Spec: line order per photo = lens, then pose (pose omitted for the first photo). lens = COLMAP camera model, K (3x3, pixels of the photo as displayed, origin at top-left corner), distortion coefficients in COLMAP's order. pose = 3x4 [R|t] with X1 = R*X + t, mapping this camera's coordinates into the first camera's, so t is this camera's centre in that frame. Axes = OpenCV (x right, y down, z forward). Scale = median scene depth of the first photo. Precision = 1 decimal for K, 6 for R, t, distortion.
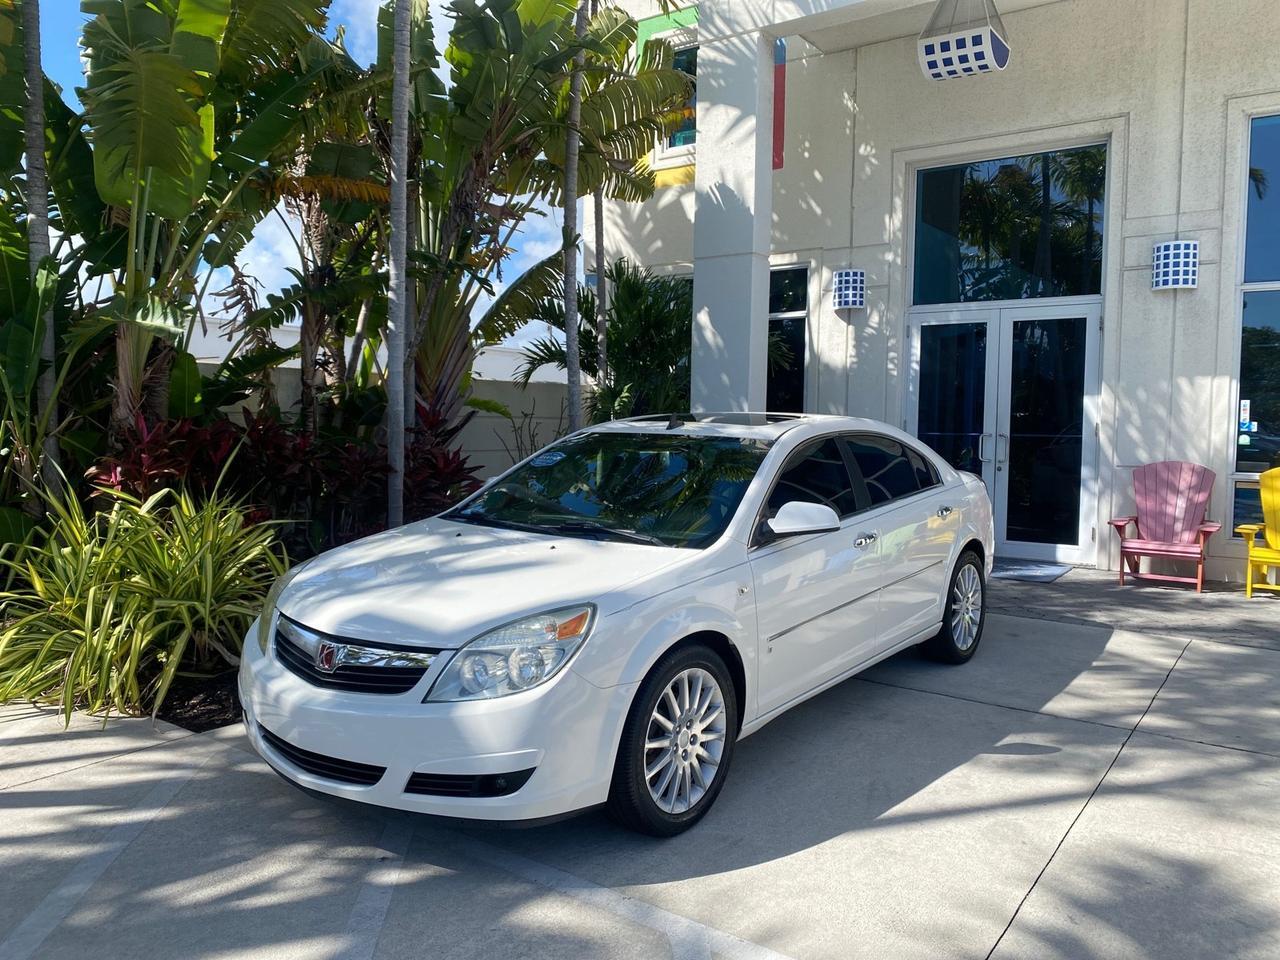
lens RADIAL K [[981.1, 0, 637.3], [0, 981.1, 476.2], [0, 0, 1]] dist [0.014665, -0.015600]
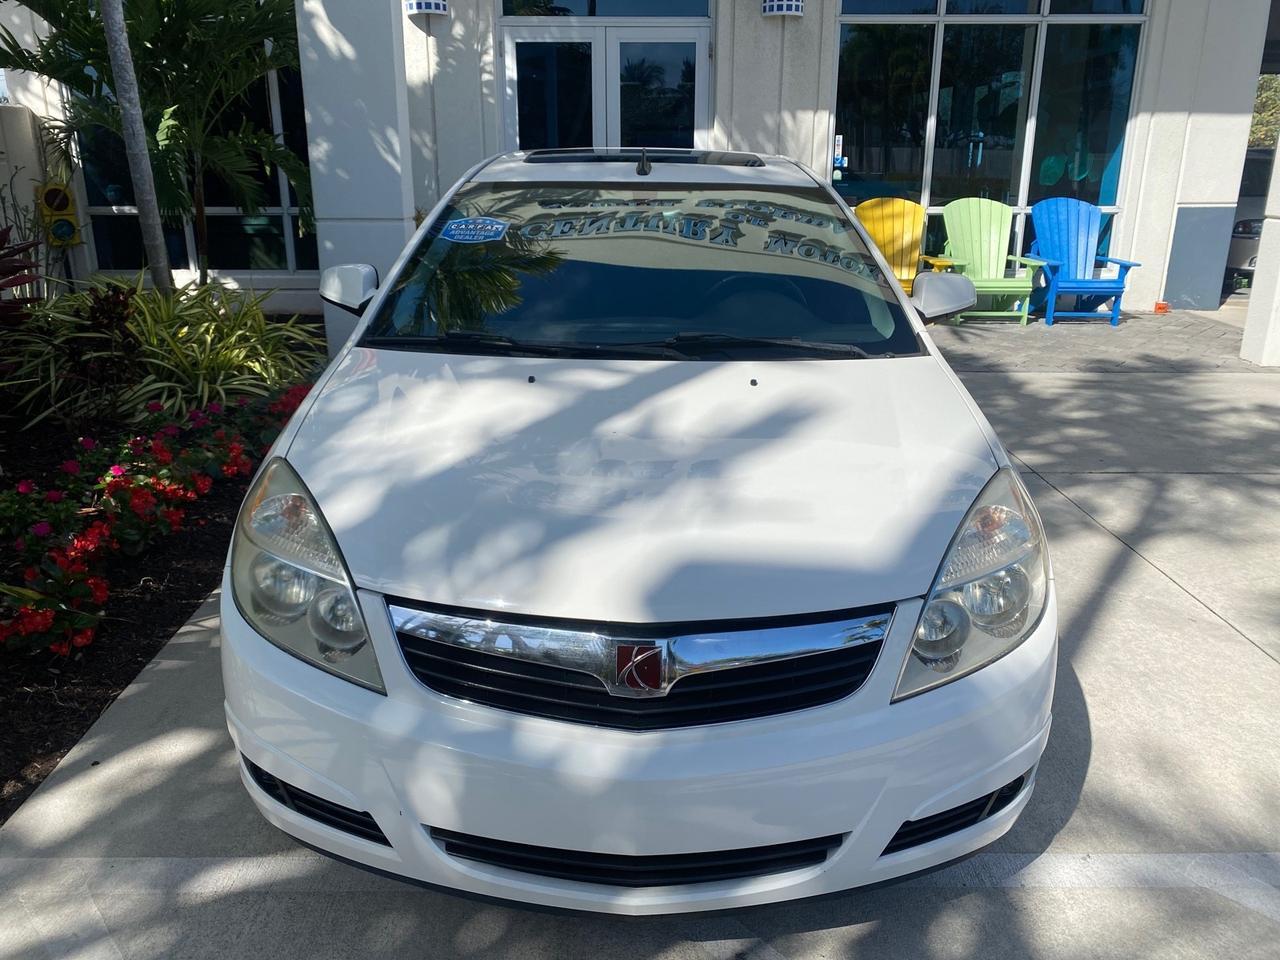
lens RADIAL K [[981.3, 0, 637.8], [0, 981.3, 475.0], [0, 0, 1]] dist [0.005553, 0.004009]
pose [[0.796944, -0.193648, 0.572172, -0.226522], [0.042788, 0.962939, 0.266305, -0.016665], [-0.602536, -0.187748, 0.775694, 0.247817]]
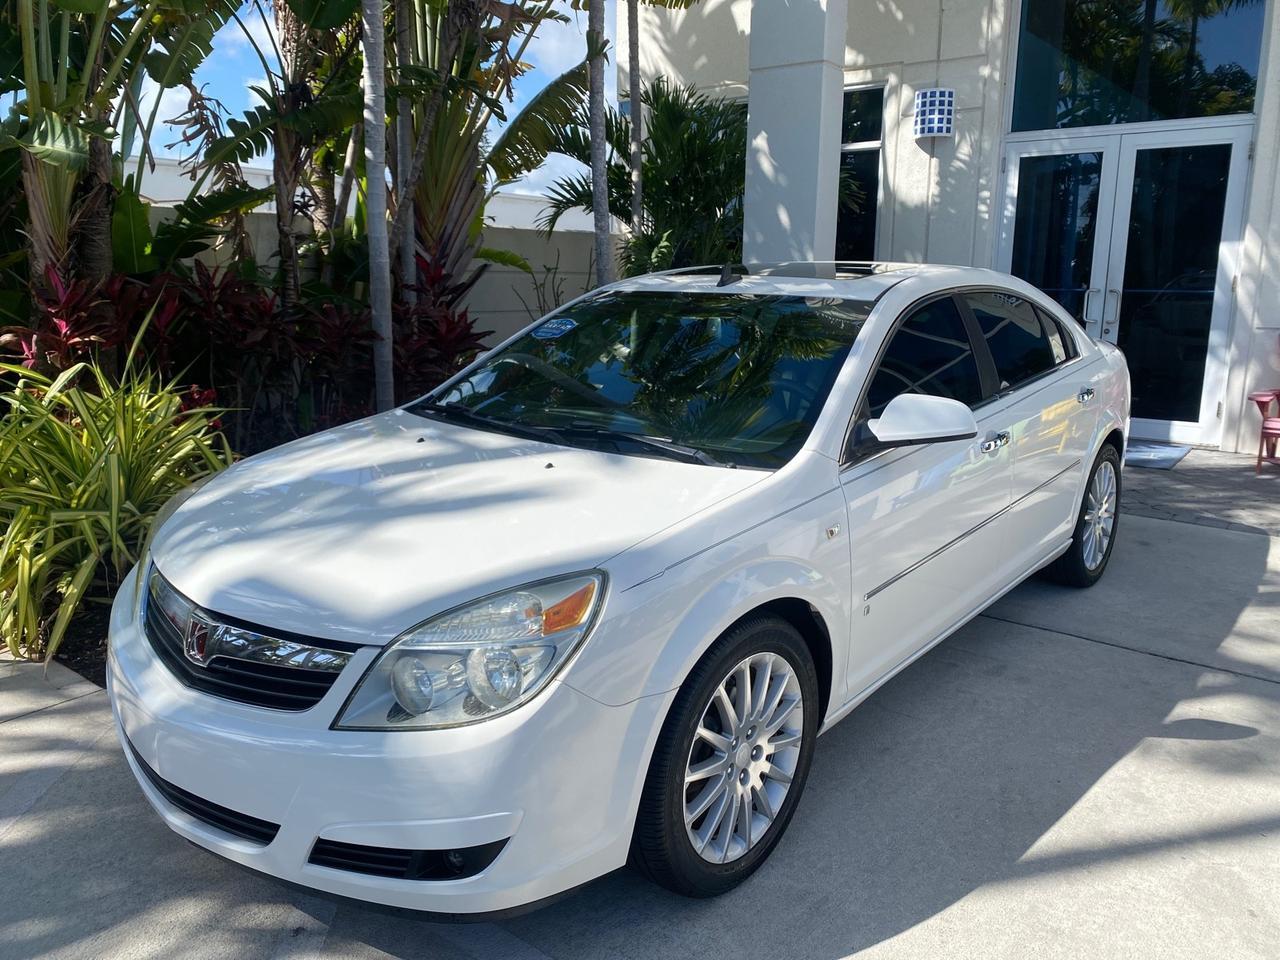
lens RADIAL K [[983.6, 0, 639.1], [0, 983.6, 479.0], [0, 0, 1]] dist [0.008759, -0.008131]
pose [[0.999177, 0.004287, -0.040340, 0.001240], [0.001646, 0.989295, 0.145919, -0.007097], [0.040534, -0.145865, 0.988474, 0.148357]]
